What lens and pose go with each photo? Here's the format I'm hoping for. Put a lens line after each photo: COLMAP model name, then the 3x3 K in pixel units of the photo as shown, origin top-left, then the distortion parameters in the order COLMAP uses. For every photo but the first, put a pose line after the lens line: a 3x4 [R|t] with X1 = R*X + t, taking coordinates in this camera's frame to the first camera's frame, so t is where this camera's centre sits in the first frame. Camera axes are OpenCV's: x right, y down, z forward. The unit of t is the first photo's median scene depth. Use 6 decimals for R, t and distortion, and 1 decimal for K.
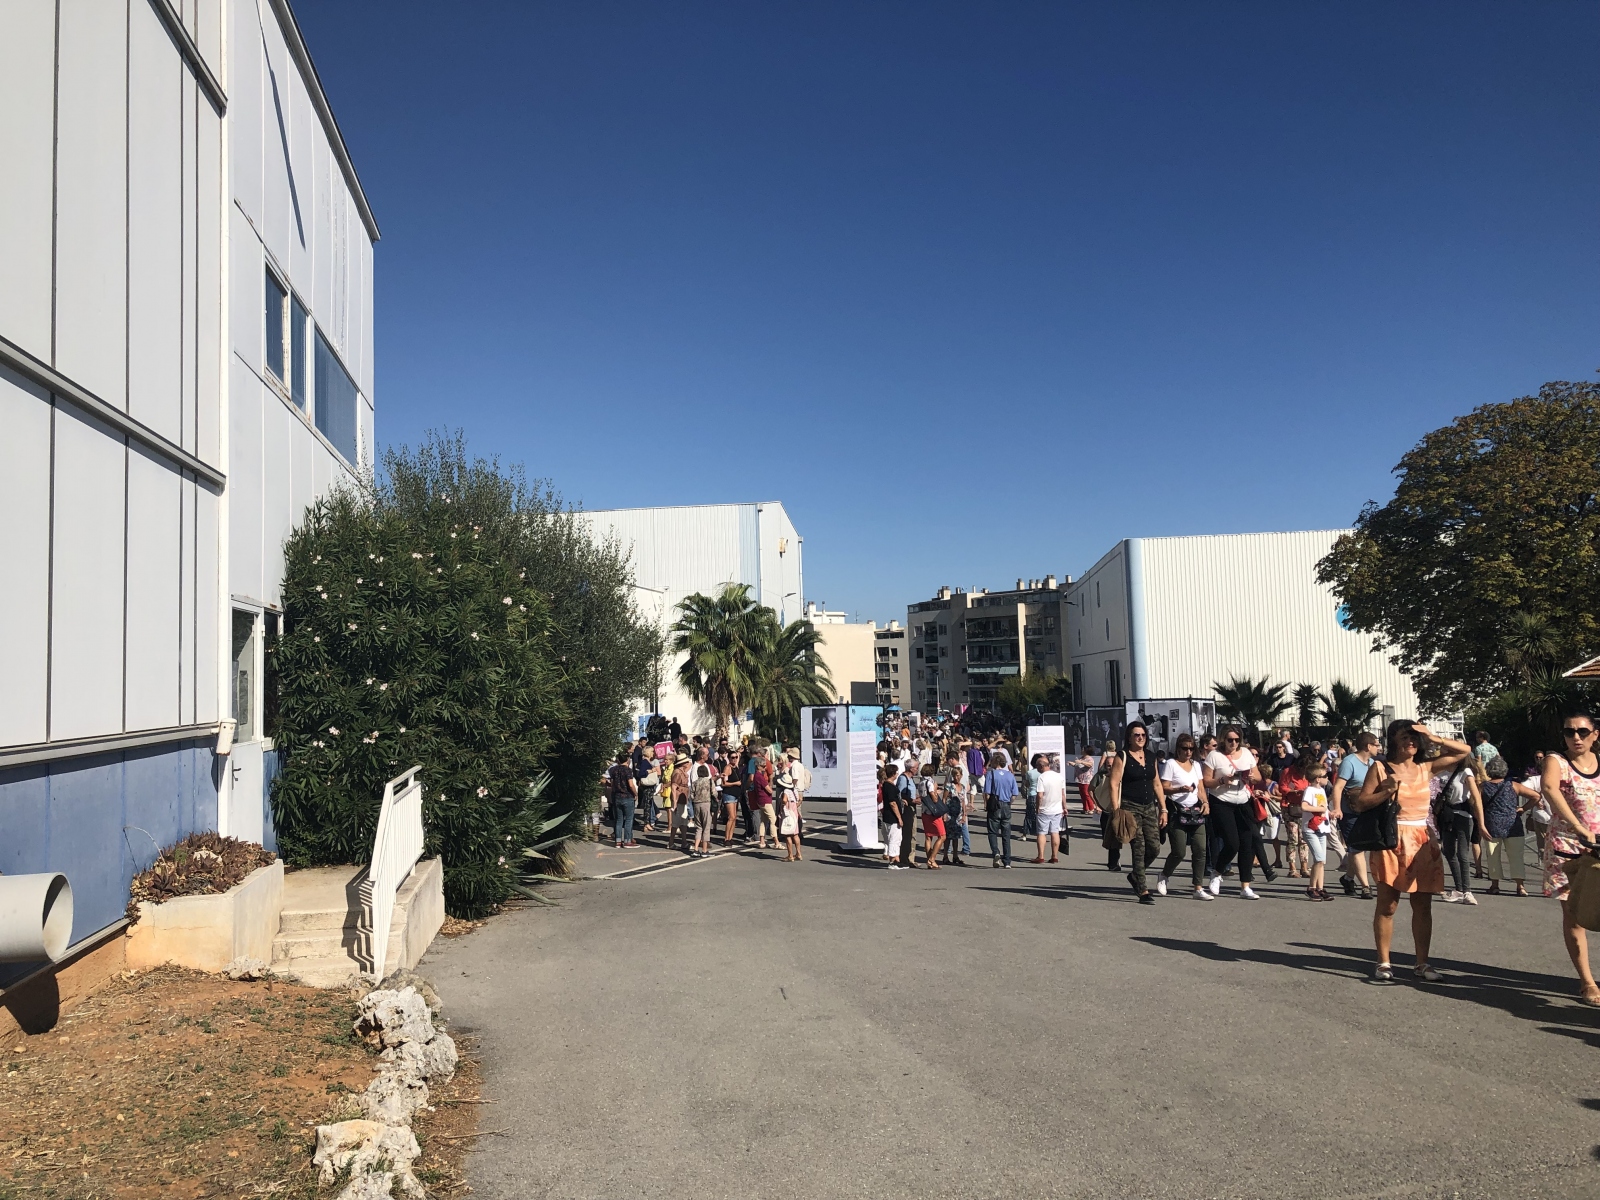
lens RADIAL K [[1295.4, 0, 788.9], [0, 1295.4, 595.1], [0, 0, 1]] dist [0.032039, -0.037524]
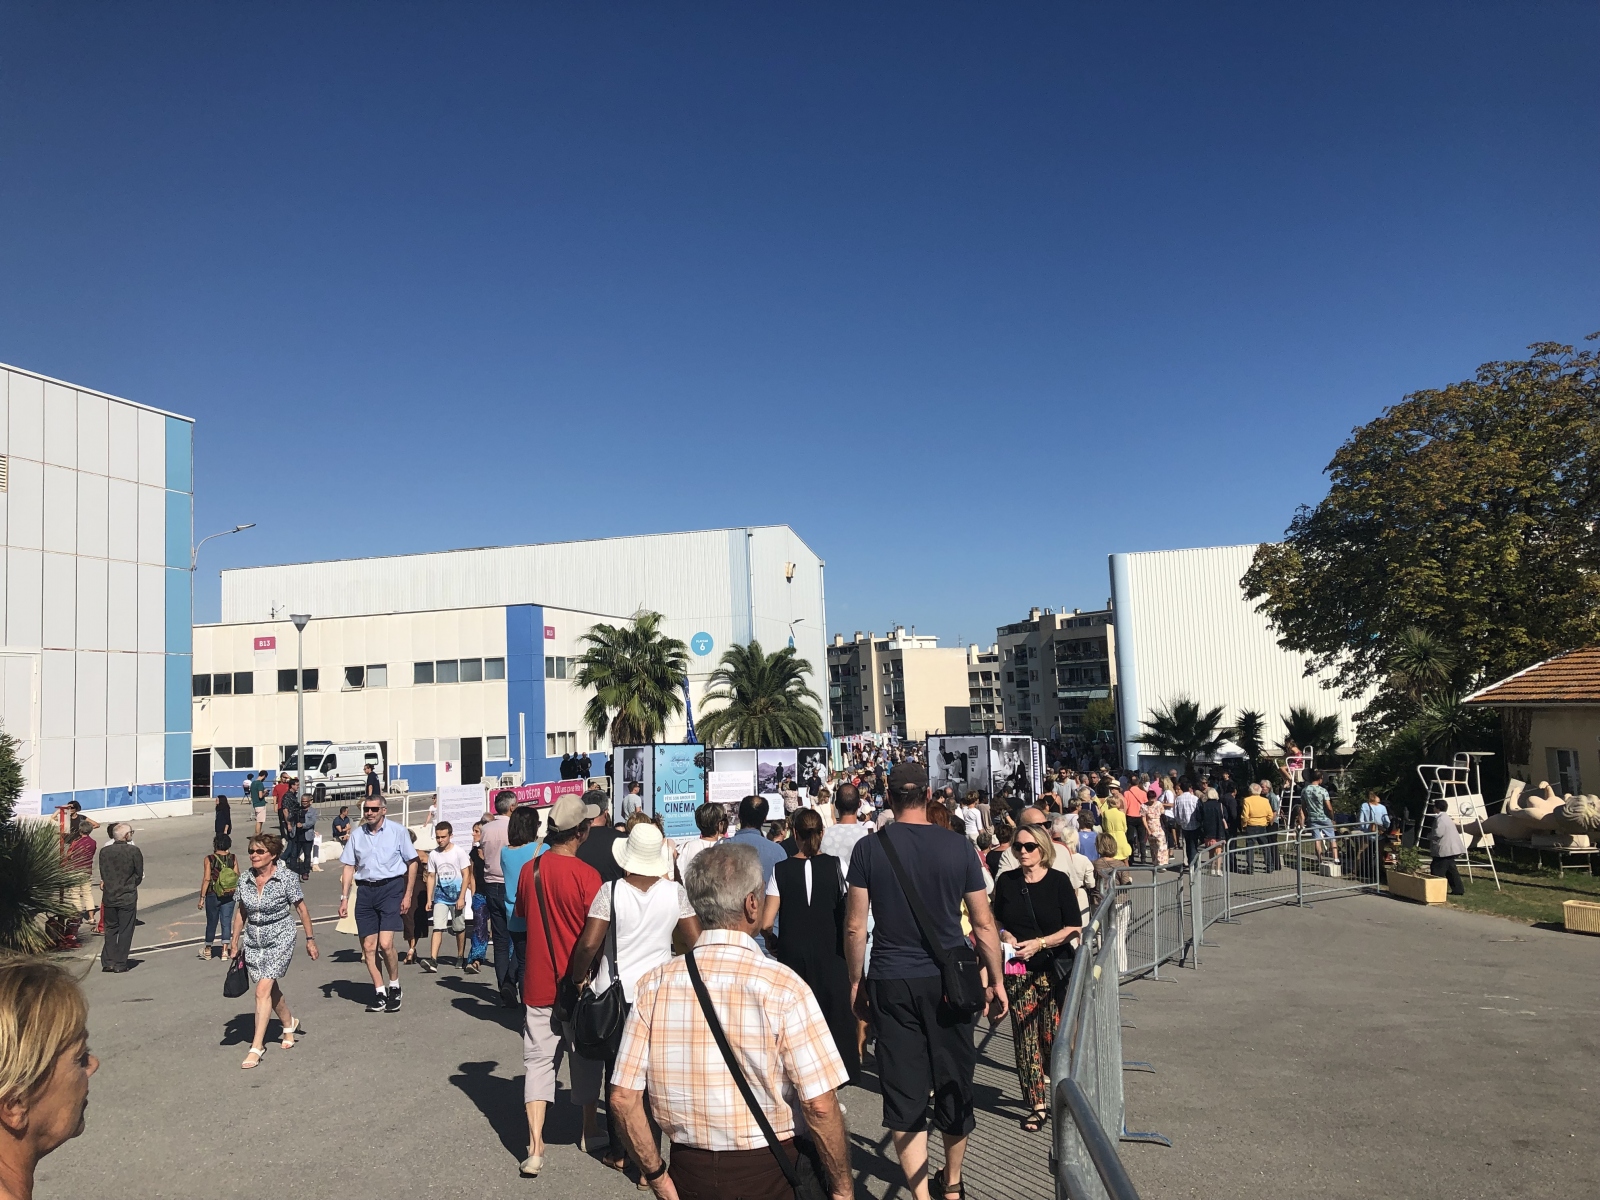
lens RADIAL K [[1295.4, 0, 799.0], [0, 1295.4, 602.3], [0, 0, 1]] dist [0.032039, -0.037524]
pose [[0.993090, -0.023902, -0.114897, 0.144572], [0.022309, 0.999637, -0.015132, 0.000119], [0.115217, 0.012464, 0.993262, 0.053279]]
